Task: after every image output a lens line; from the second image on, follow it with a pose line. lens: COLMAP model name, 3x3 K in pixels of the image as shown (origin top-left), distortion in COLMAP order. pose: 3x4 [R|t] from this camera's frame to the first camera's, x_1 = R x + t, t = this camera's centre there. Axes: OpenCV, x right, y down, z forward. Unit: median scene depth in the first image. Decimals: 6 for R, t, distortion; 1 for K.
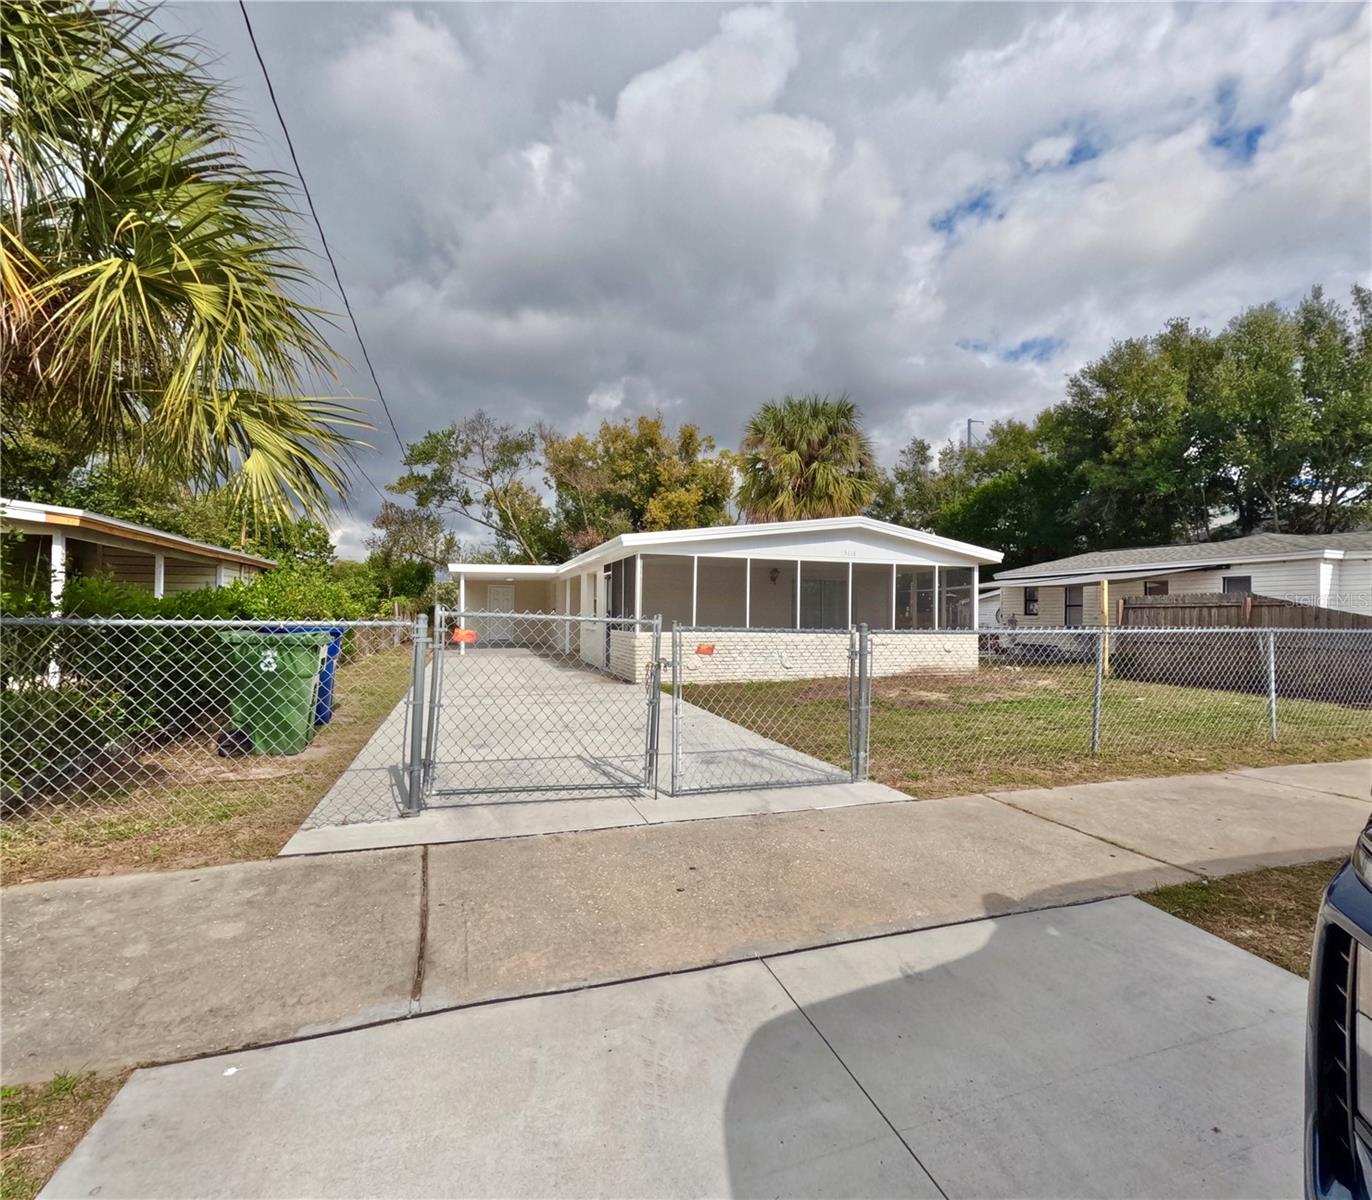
lens RADIAL K [[654.8, 0, 690.3], [0, 654.8, 599.9], [0, 0, 1]] dist [-0.002548, 0.000648]
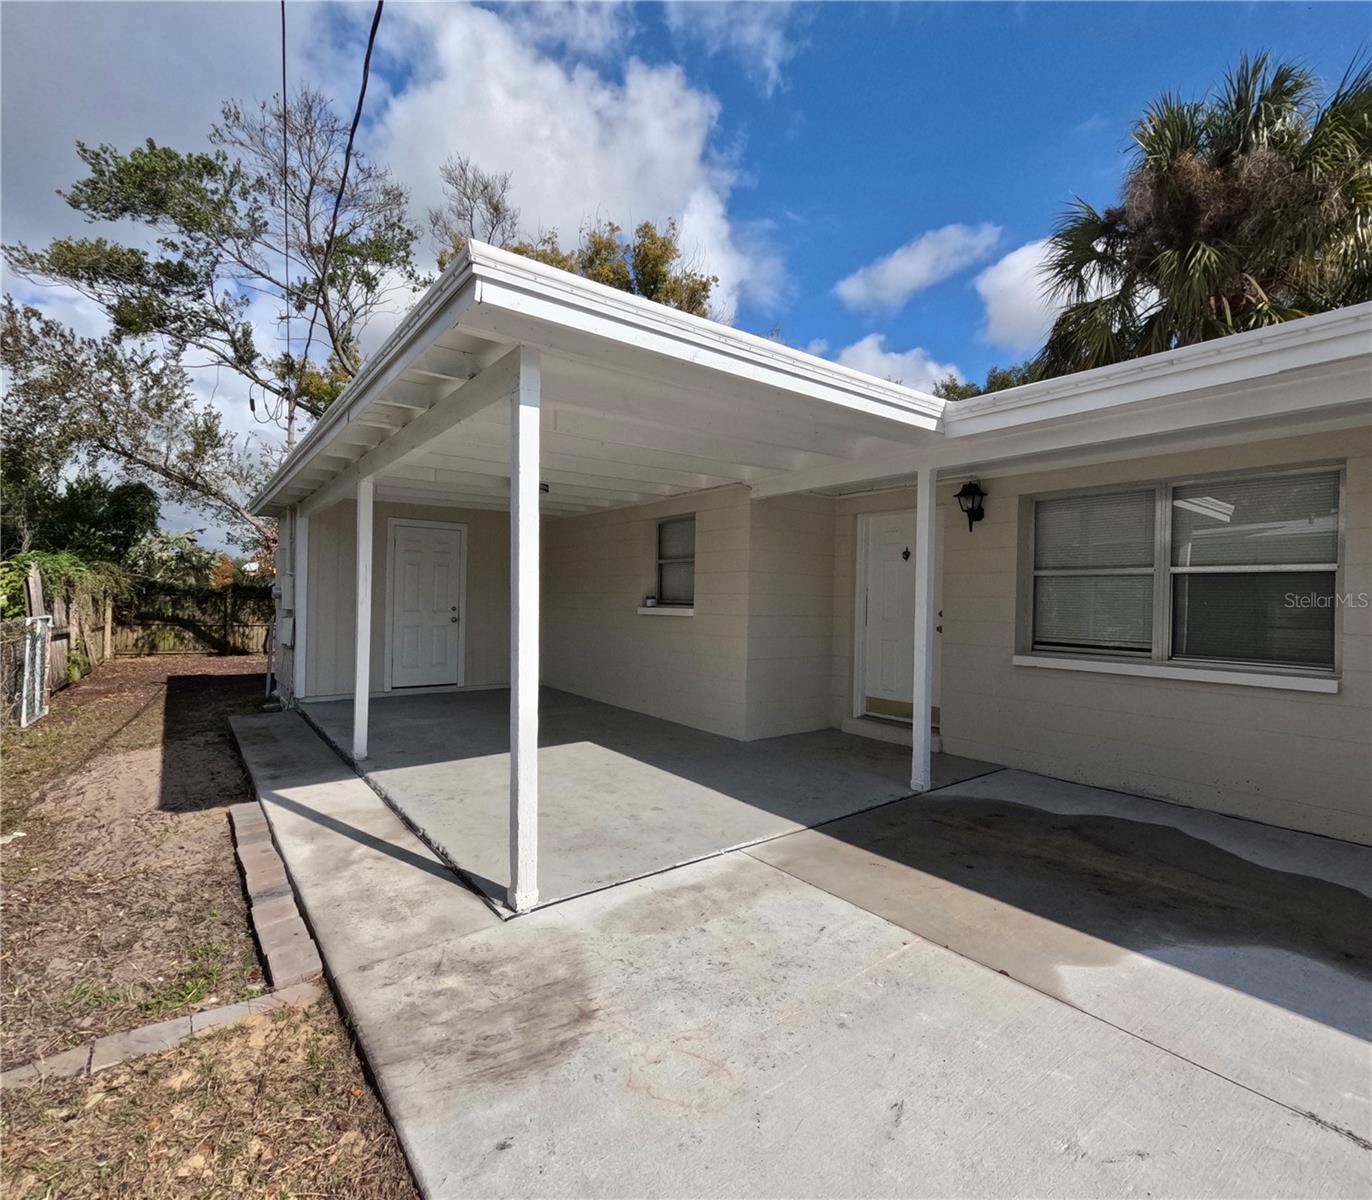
lens RADIAL K [[654.8, 0, 690.3], [0, 654.8, 599.9], [0, 0, 1]] dist [-0.002548, 0.000648]
pose [[0.937821, 0.005947, 0.347068, -0.219466], [-0.014074, 0.999683, 0.020899, 0.007186], [-0.346833, -0.024484, 0.937607, 0.486348]]
